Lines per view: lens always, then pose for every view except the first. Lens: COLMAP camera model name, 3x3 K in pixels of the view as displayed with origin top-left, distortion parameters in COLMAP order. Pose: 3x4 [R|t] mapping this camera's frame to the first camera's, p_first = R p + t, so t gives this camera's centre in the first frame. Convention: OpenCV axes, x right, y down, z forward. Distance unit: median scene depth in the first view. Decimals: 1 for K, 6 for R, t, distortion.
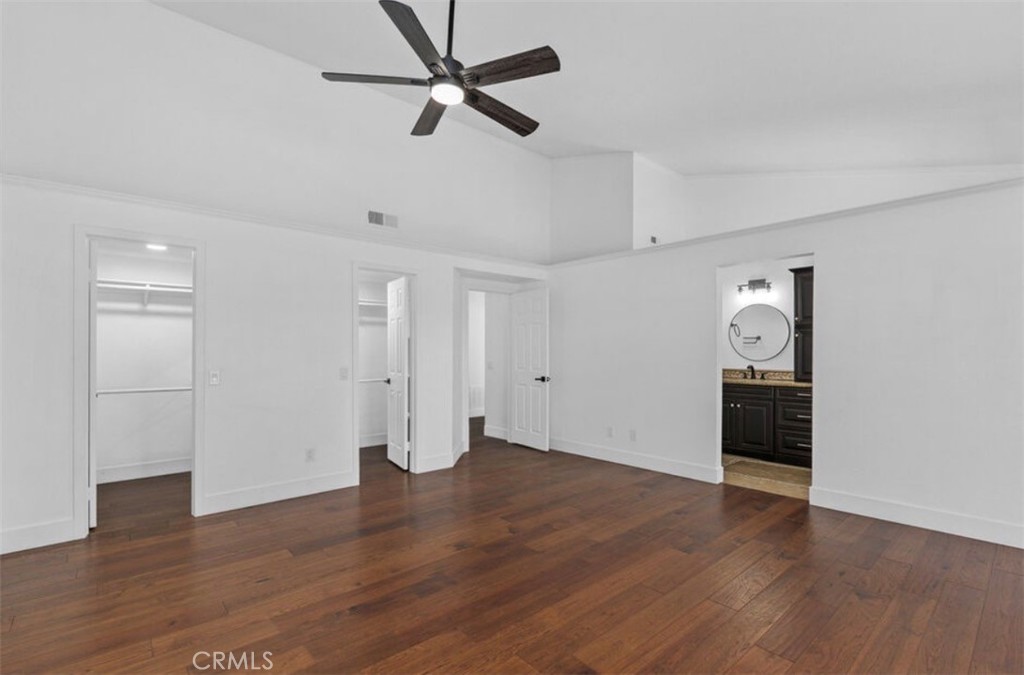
lens RADIAL K [[459.6, 0, 508.5], [0, 459.6, 343.2], [0, 0, 1]] dist [-0.000291, 0.000094]
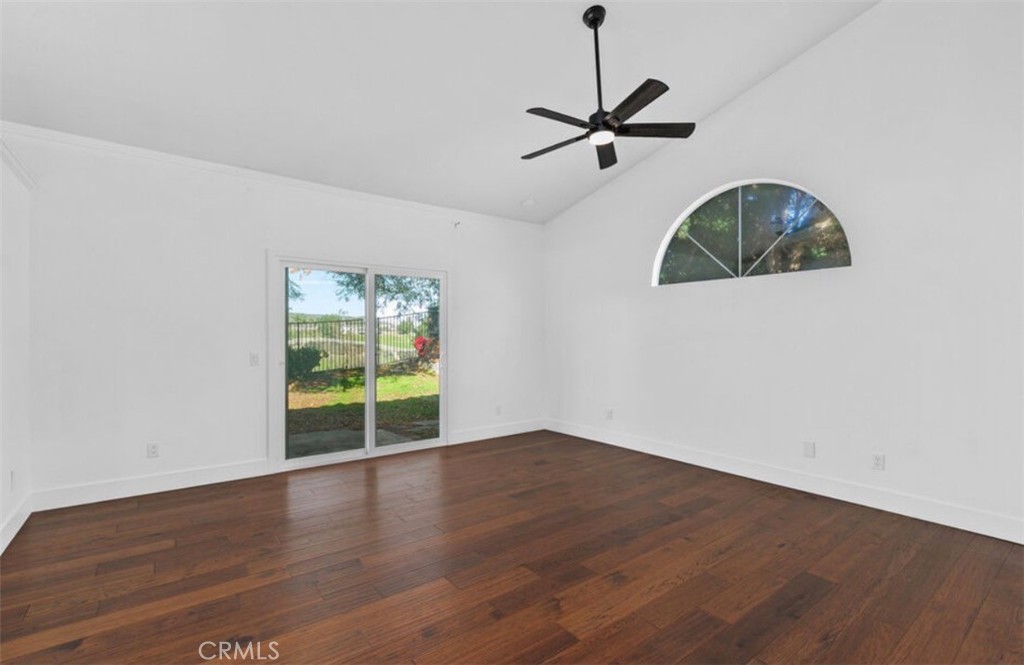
lens RADIAL K [[464.9, 0, 514.6], [0, 464.9, 332.2], [0, 0, 1]] dist [-0.002374, -0.000422]
pose [[-0.998590, -0.001222, 0.053068, 0.036998], [-0.001691, 0.999960, -0.008790, 0.018439], [-0.053055, -0.008868, -0.998552, 1.918138]]
